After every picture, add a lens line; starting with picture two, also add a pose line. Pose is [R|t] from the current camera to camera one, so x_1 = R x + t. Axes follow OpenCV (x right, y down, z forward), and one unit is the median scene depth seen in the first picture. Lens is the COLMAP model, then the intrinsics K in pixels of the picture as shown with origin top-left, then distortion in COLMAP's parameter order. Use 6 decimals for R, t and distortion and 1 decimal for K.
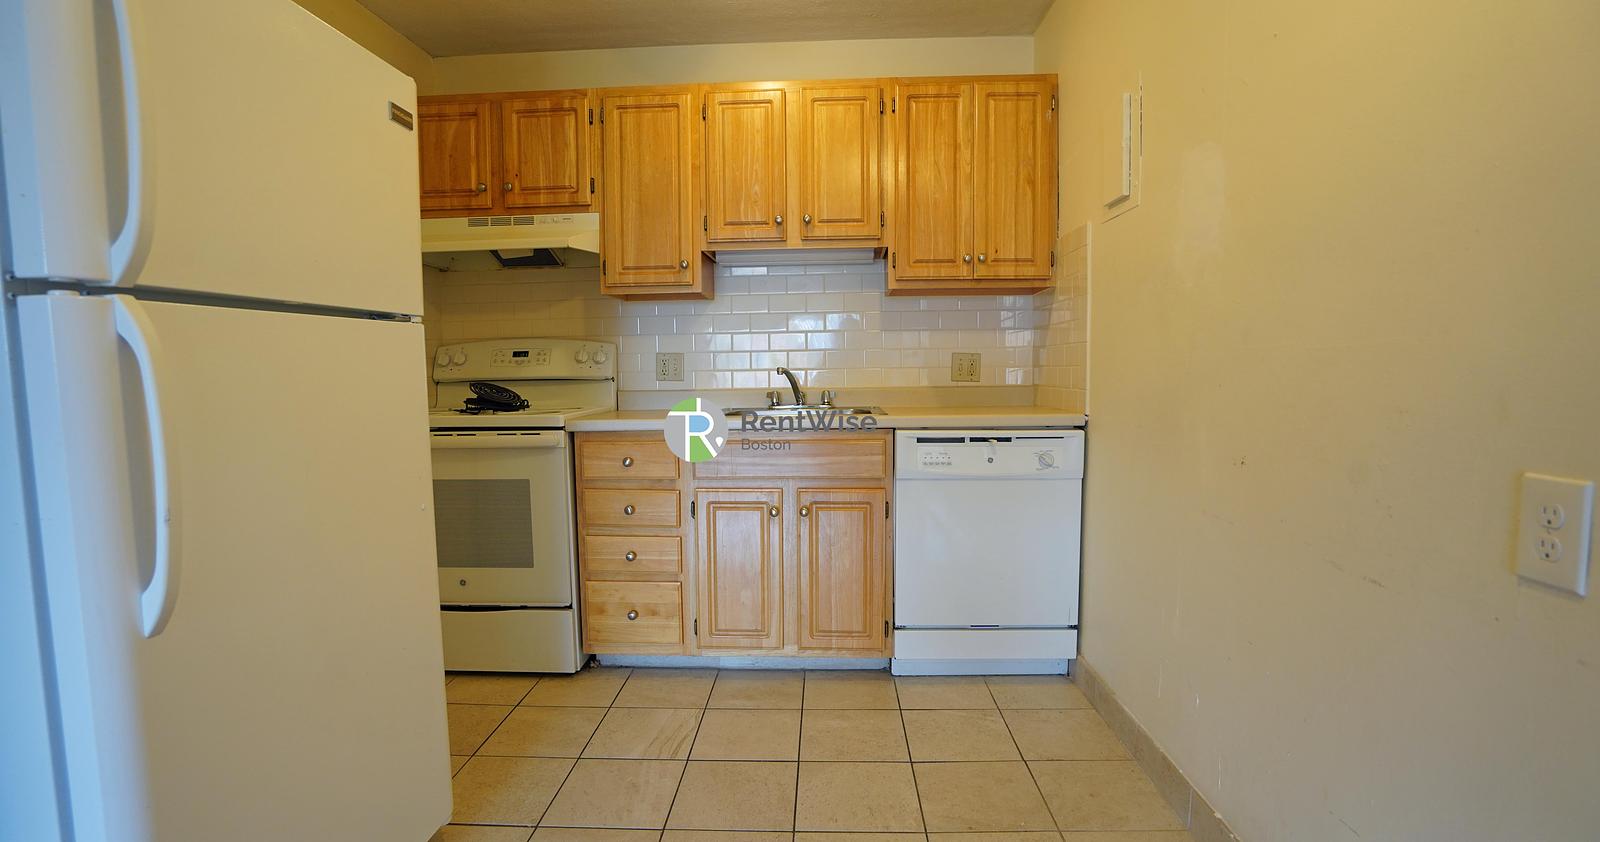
lens RADIAL K [[772.0, 0, 787.2], [0, 772.0, 414.7], [0, 0, 1]] dist [-0.043295, 0.004522]
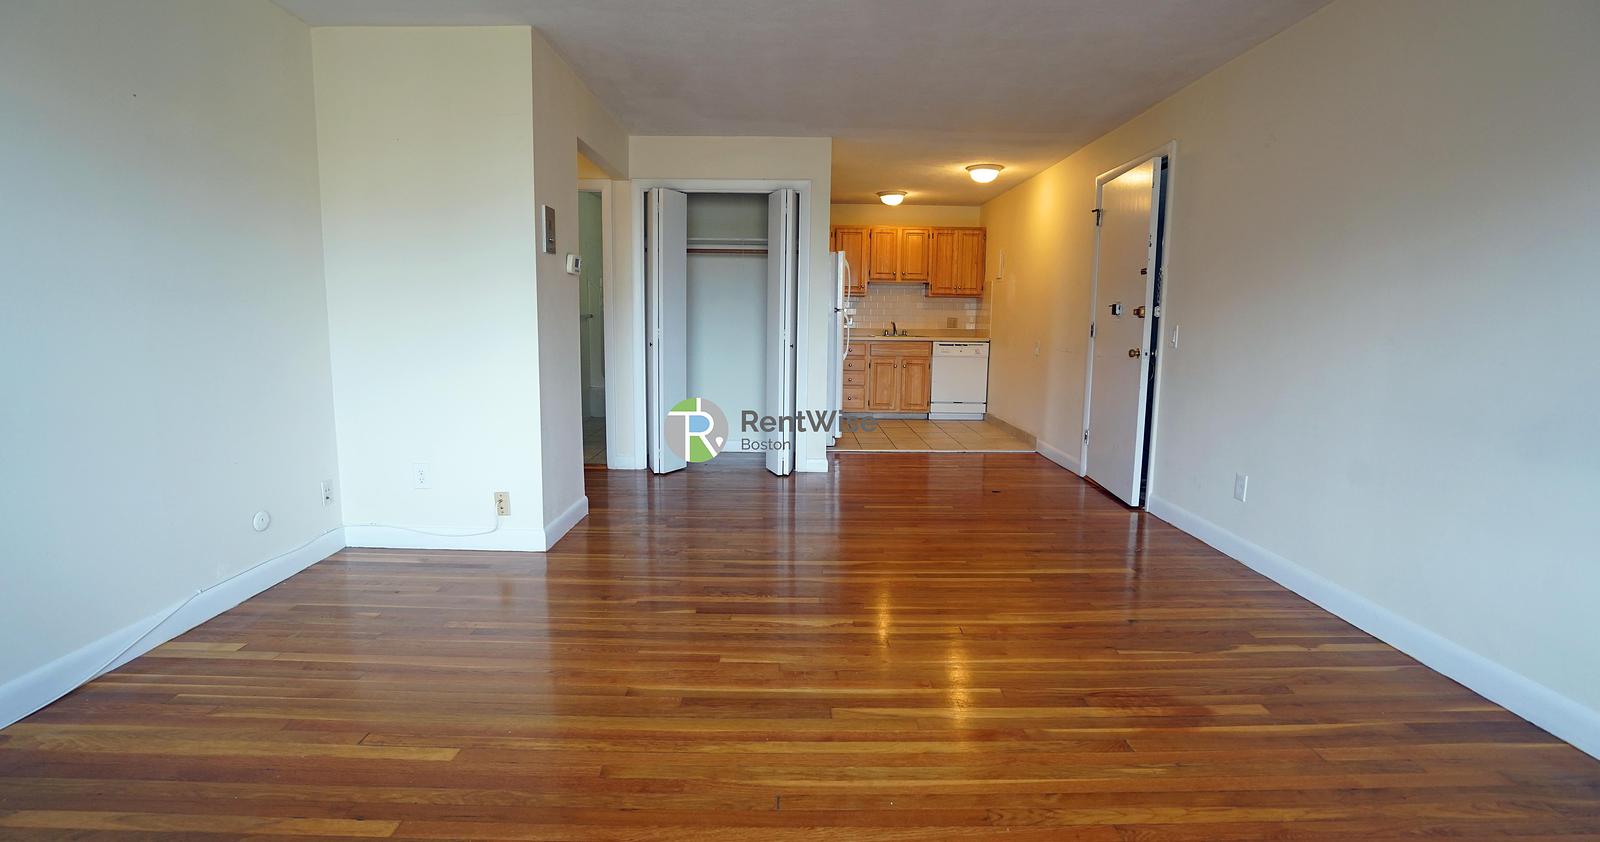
lens RADIAL K [[772.0, 0, 803.6], [0, 772.0, 418.5], [0, 0, 1]] dist [-0.043295, 0.004522]
pose [[0.997305, 0.013064, 0.072188, -0.587472], [-0.017536, 0.997943, 0.061665, 0.141245], [-0.071234, -0.062764, 0.995483, -2.062475]]
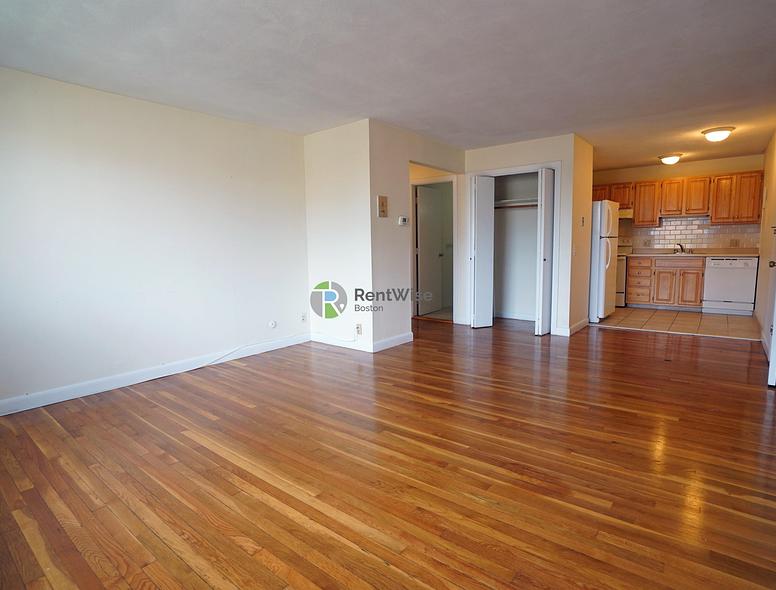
lens RADIAL K [[449.5, 0, 379.7], [0, 449.5, 292.2], [0, 0, 1]] dist [-0.052469, 0.026226]
pose [[0.800414, 0.060080, -0.596429, 0.147897], [-0.033262, 0.997883, 0.055882, 0.134584], [0.598524, -0.024891, 0.800718, -2.070255]]
